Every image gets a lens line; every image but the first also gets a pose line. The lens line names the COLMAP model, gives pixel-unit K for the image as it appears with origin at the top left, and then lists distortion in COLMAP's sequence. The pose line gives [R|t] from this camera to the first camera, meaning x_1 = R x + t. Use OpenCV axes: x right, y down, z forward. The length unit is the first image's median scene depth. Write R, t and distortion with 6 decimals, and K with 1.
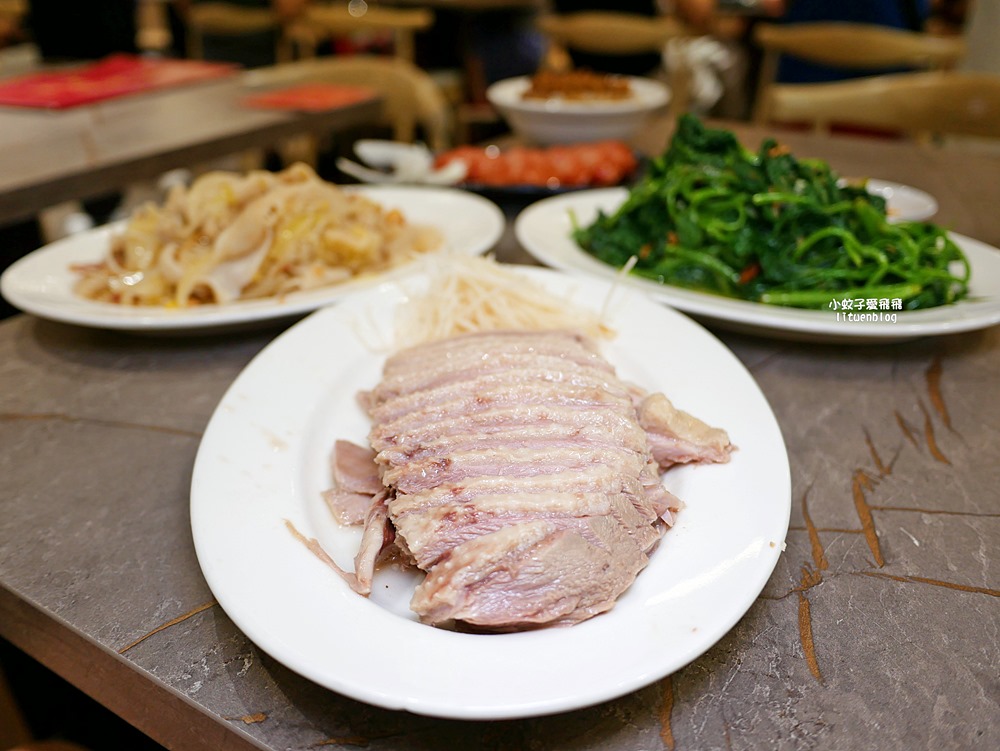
lens RADIAL K [[846.8, 0, 500.0], [0, 846.8, 375.5], [0, 0, 1]] dist [-0.036111, 0.008345]
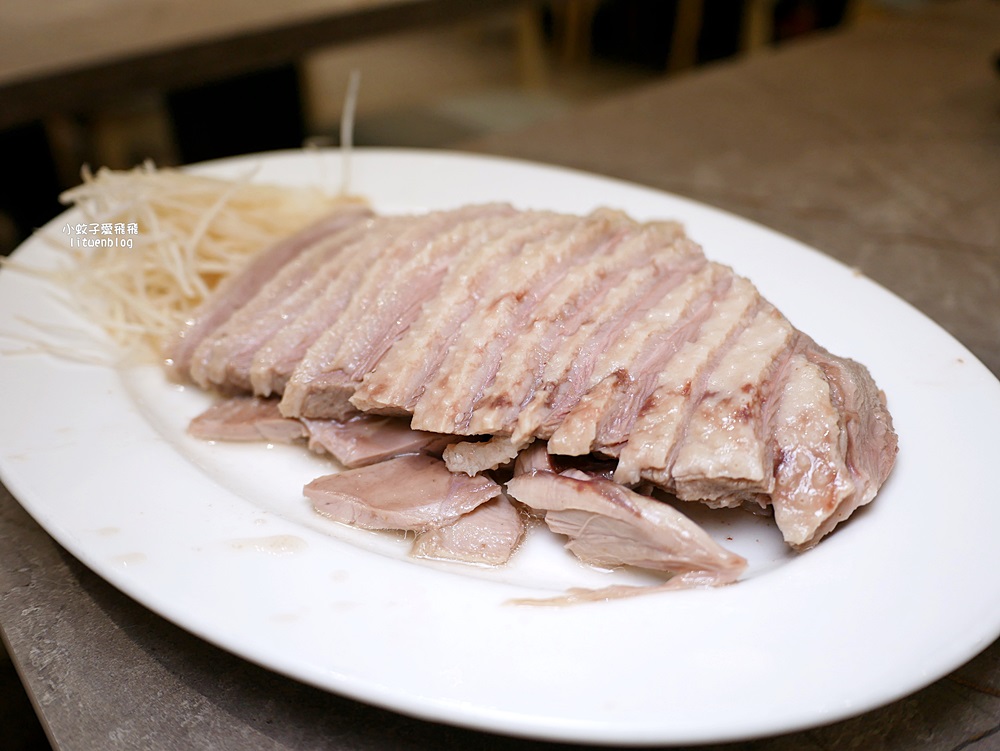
lens RADIAL K [[823.1, 0, 499.1], [0, 823.1, 397.7], [0, 0, 1]] dist [-0.061685, 0.000080]
pose [[0.544647, -0.490311, 0.680408, -0.523489], [0.374739, 0.868082, 0.325584, -0.121436], [-0.750287, 0.077647, 0.656537, 0.579582]]
